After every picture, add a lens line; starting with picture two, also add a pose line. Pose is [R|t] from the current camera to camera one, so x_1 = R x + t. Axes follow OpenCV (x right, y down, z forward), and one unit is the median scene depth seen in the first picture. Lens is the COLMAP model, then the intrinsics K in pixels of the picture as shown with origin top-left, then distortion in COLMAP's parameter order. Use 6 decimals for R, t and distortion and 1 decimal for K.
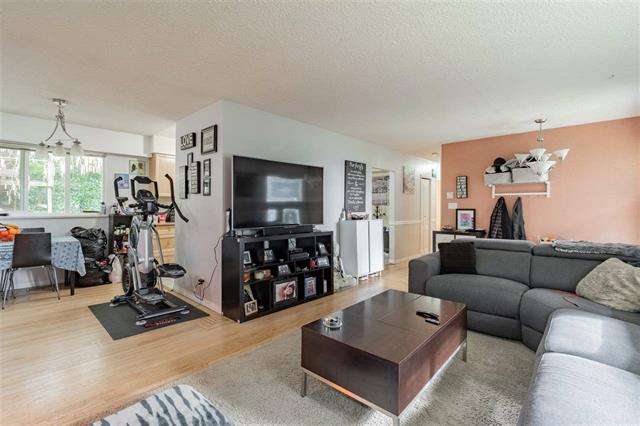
lens RADIAL K [[294.9, 0, 320.5], [0, 294.9, 208.8], [0, 0, 1]] dist [-0.003565, -0.000115]
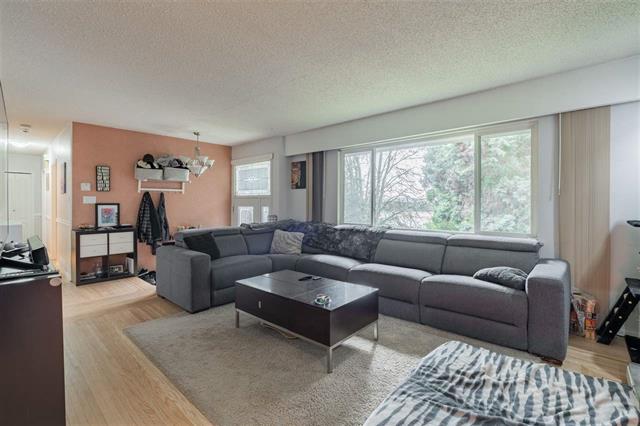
lens RADIAL K [[294.9, 0, 320.5], [0, 294.9, 208.8], [0, 0, 1]] dist [-0.003565, -0.000115]
pose [[-0.022306, -0.025554, 0.999425, -0.452256], [0.002777, 0.999668, 0.025622, -0.004603], [-0.999747, 0.003347, -0.022227, 0.414829]]
